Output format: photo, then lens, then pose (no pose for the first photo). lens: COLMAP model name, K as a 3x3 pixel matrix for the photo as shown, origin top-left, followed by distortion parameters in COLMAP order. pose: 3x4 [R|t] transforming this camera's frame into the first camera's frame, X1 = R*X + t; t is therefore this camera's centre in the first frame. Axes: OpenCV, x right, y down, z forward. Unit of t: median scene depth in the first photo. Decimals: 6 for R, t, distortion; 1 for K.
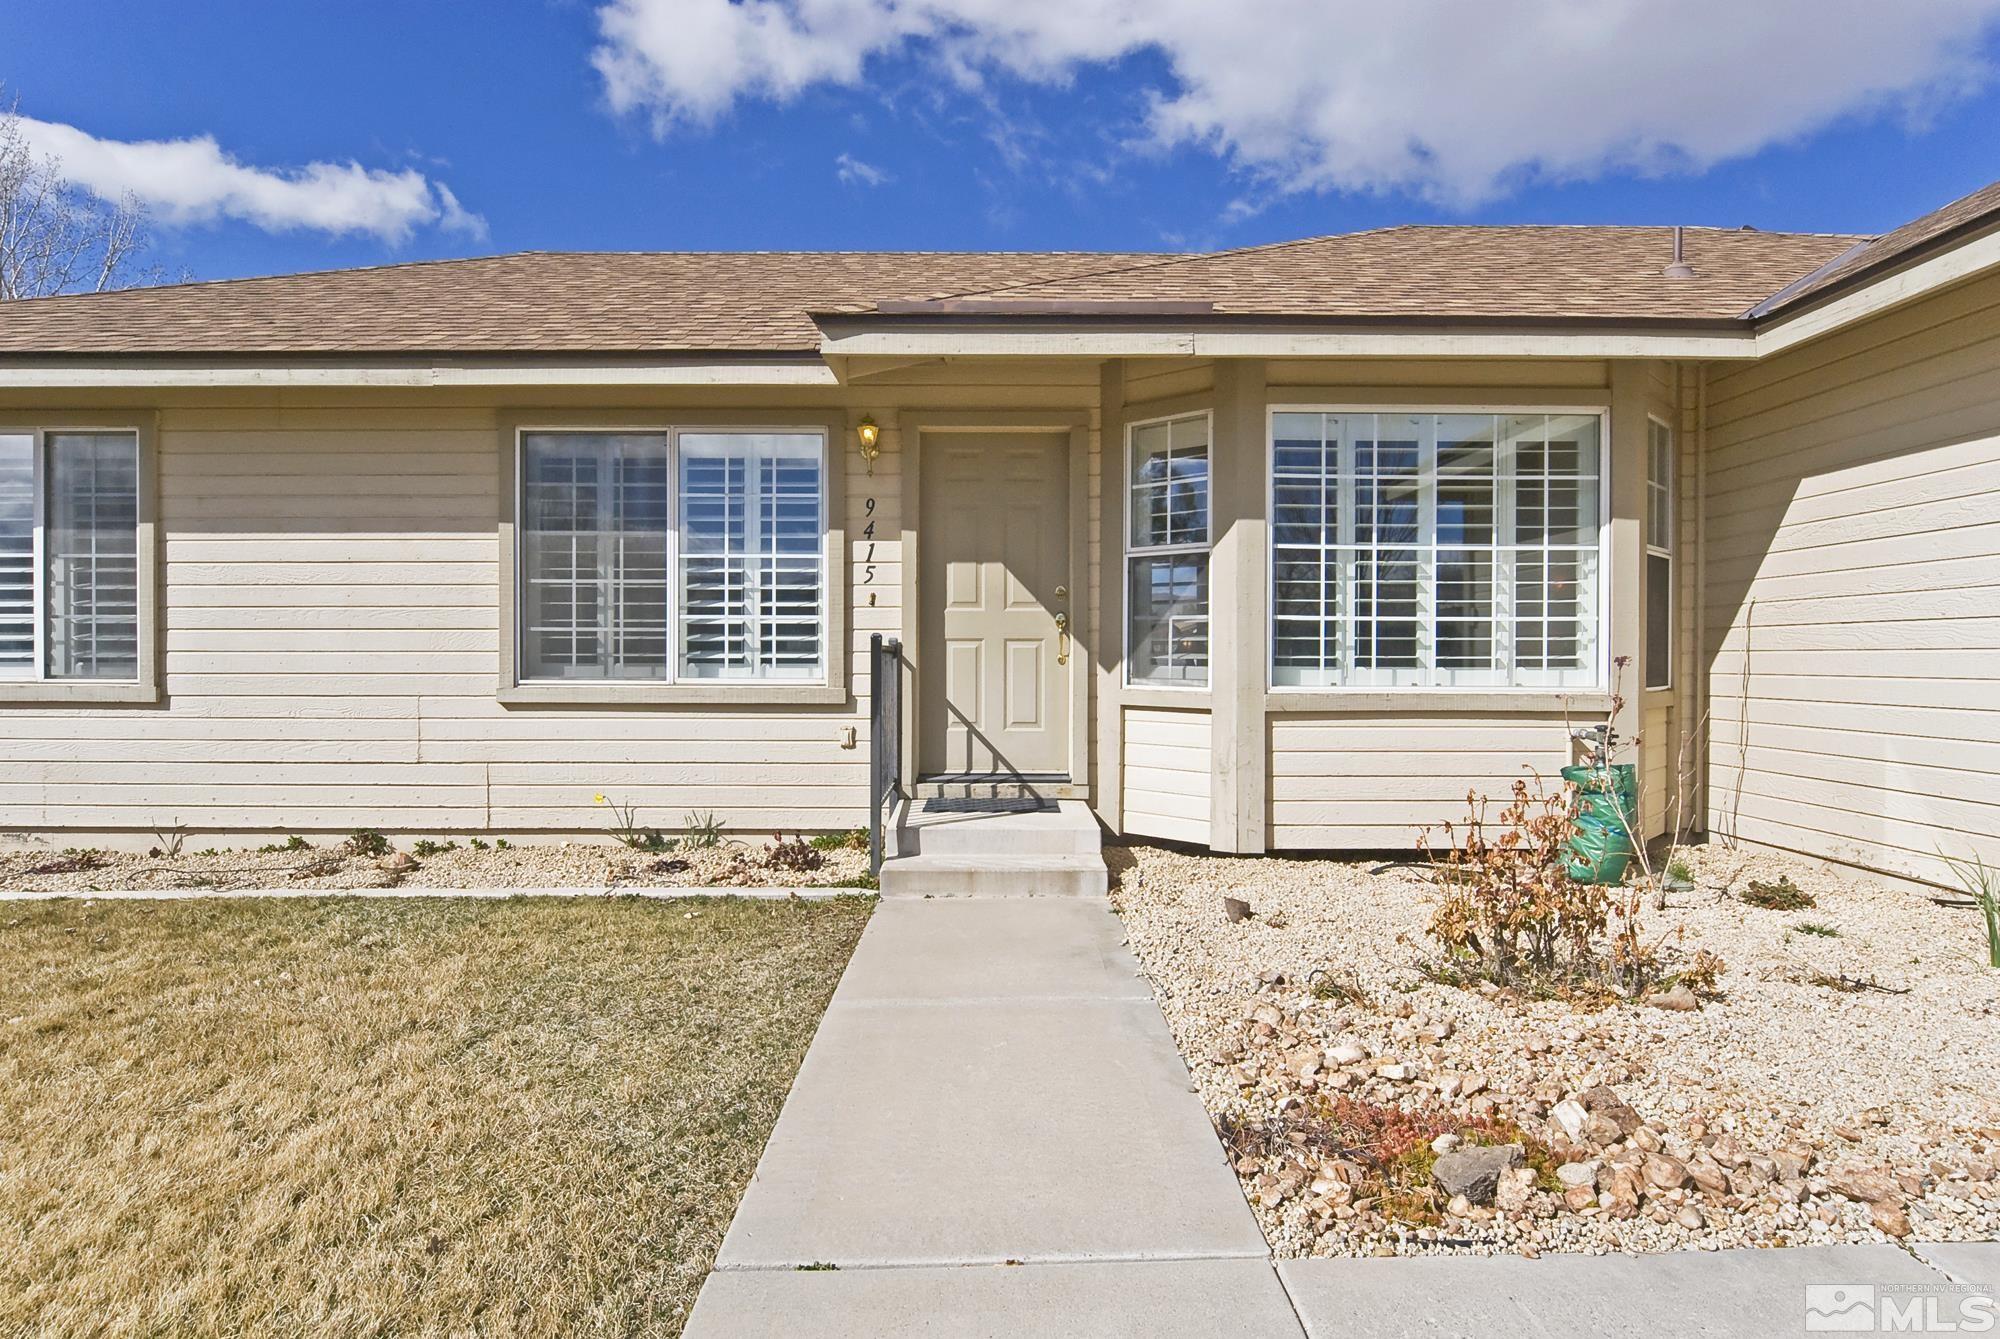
lens RADIAL K [[1071.4, 0, 1000.5], [0, 1071.4, 672.1], [0, 0, 1]] dist [-0.013361, 0.001788]
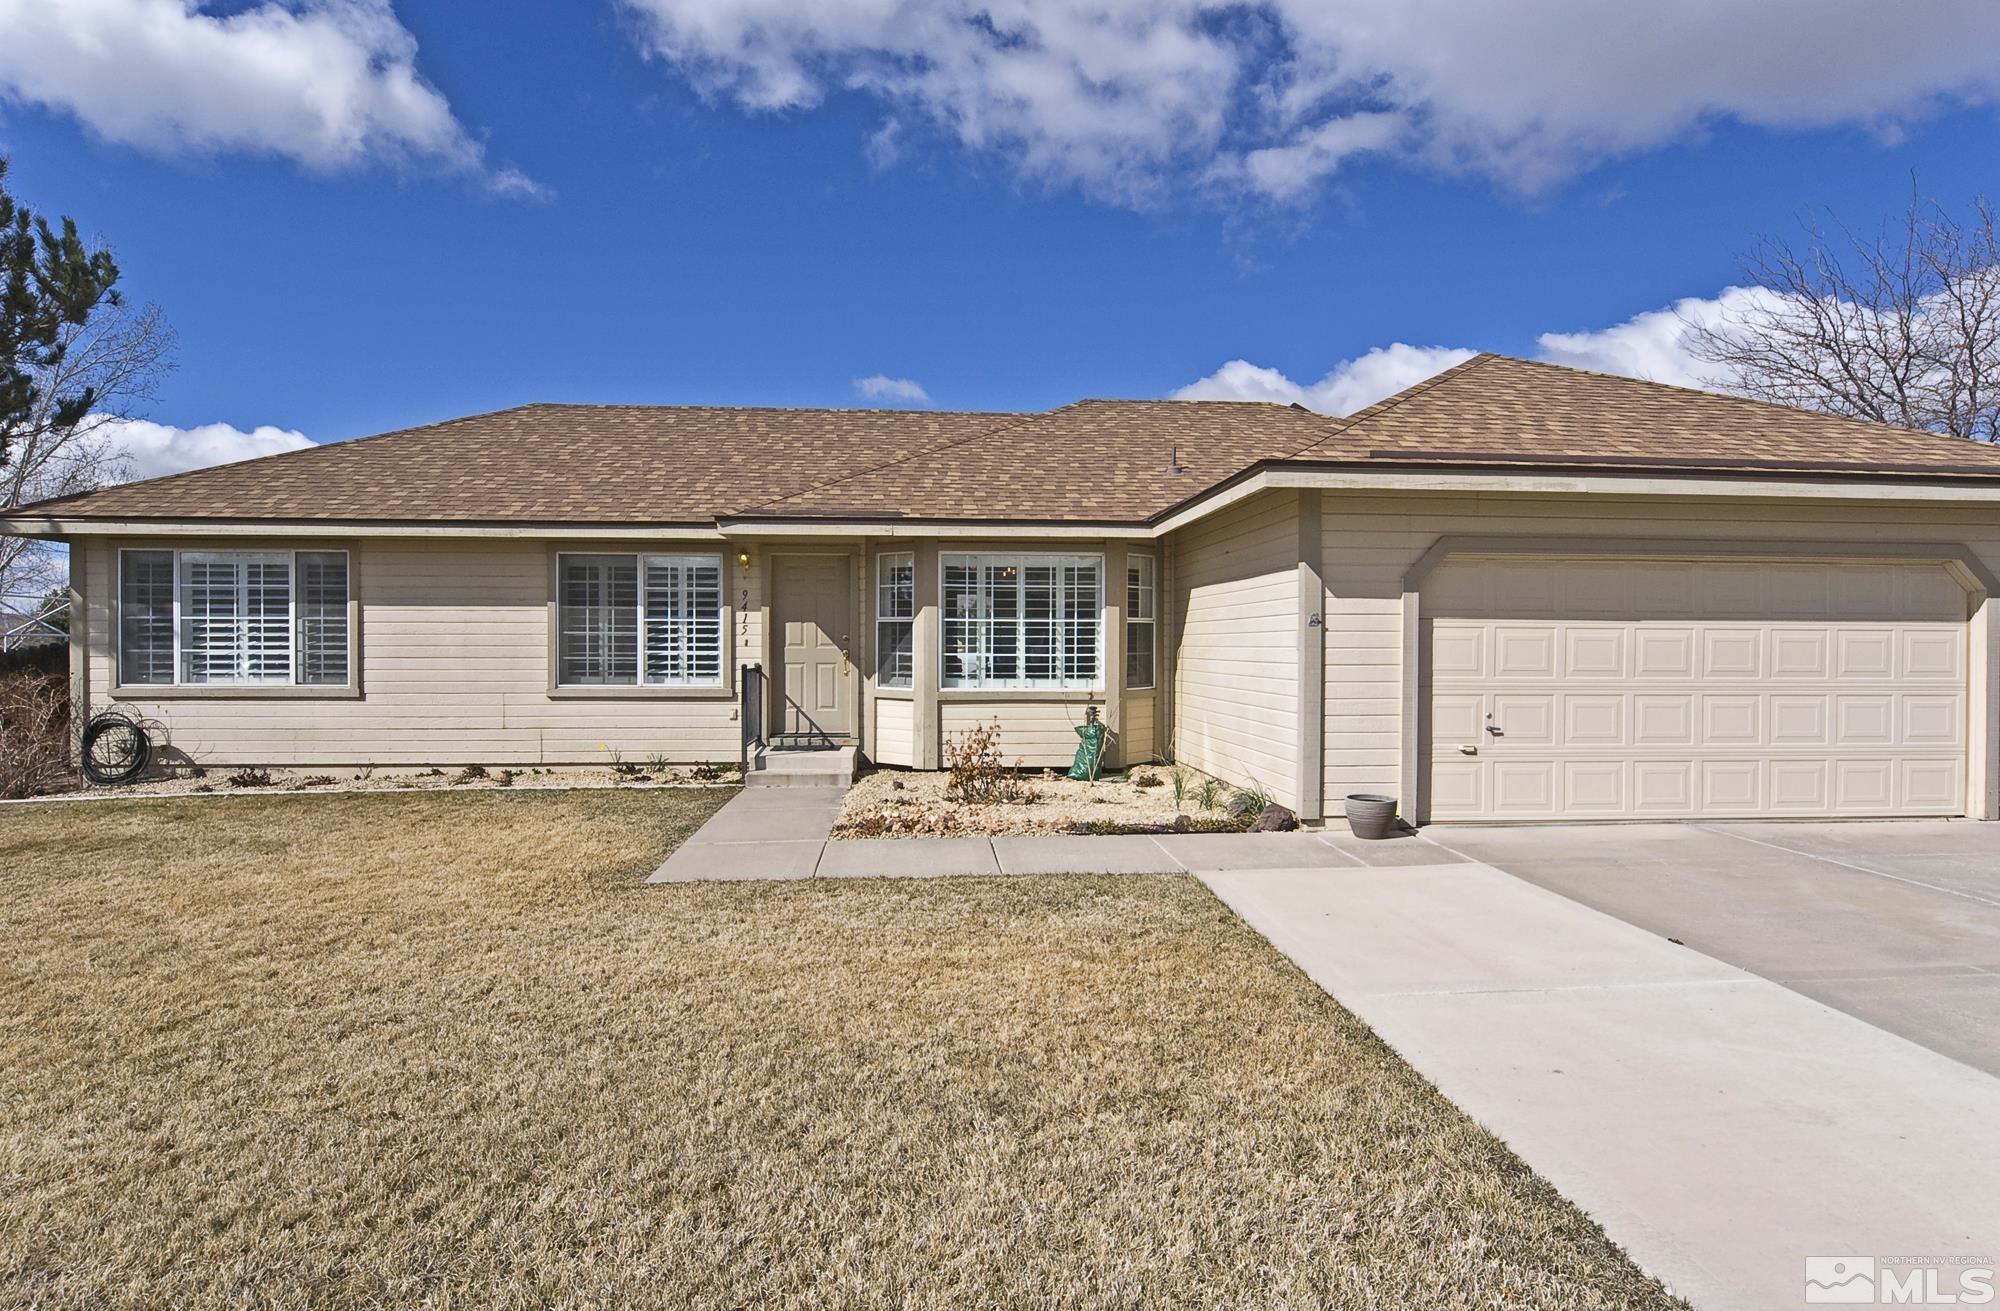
lens RADIAL K [[1093.5, 0, 1003.1], [0, 1093.5, 662.0], [0, 0, 1]] dist [-0.015171, 0.004985]
pose [[0.997272, -0.000111, 0.073811, 0.197490], [-0.000206, 0.999991, 0.004283, -0.041803], [-0.073811, -0.004287, 0.997263, -1.002488]]
